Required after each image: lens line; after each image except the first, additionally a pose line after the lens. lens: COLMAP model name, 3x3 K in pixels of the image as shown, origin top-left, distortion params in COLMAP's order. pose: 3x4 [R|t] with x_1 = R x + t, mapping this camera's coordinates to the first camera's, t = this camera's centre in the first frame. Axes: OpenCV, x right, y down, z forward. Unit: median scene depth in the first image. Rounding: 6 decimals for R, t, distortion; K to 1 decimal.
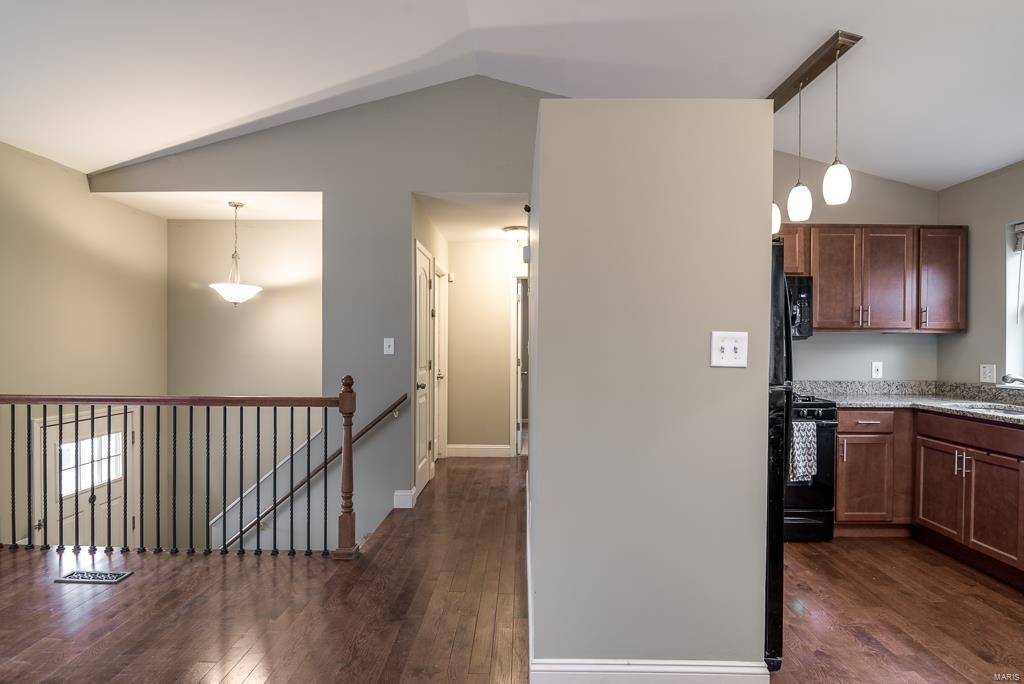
lens RADIAL K [[540.2, 0, 514.4], [0, 540.2, 349.5], [0, 0, 1]] dist [-0.007736, -0.006924]
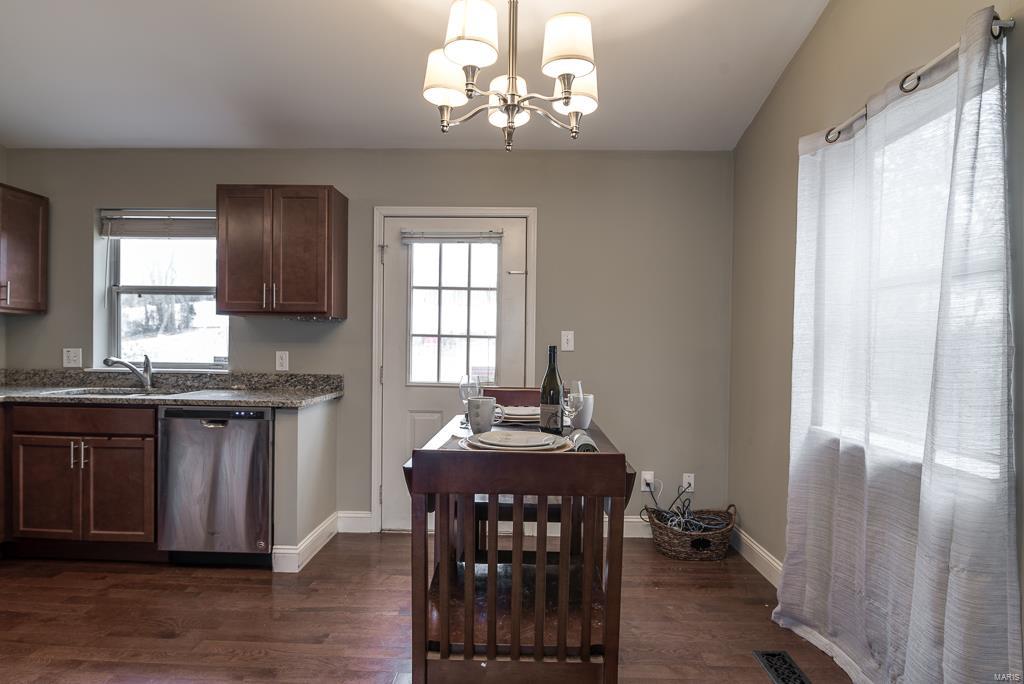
lens RADIAL K [[540.2, 0, 512.3], [0, 540.2, 348.9], [0, 0, 1]] dist [-0.007736, -0.006924]
pose [[0.005662, -0.015206, 0.999868, -0.070374], [-0.007534, 0.999855, 0.015249, 0.008080], [-0.999956, -0.007619, 0.005546, 0.199965]]
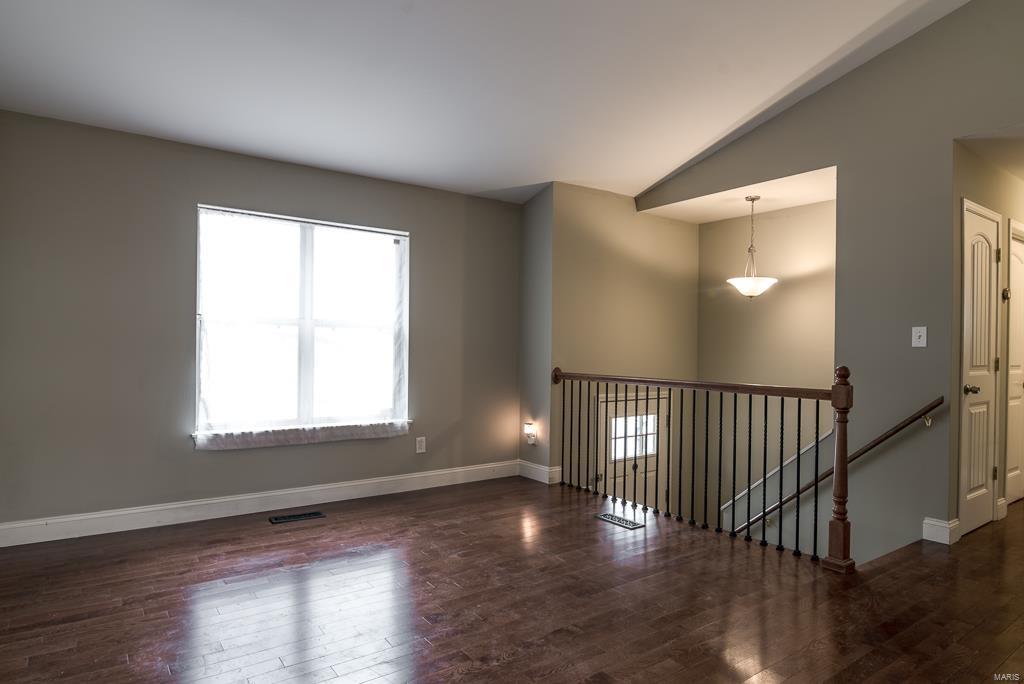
lens RADIAL K [[590.7, 0, 509.5], [0, 590.7, 351.9], [0, 0, 1]] dist [-0.014504, -0.002085]
pose [[0.591089, 0.010664, -0.806536, 0.127271], [-0.014820, 0.999887, 0.002359, 0.026135], [0.806470, 0.010559, 0.591181, -0.016356]]
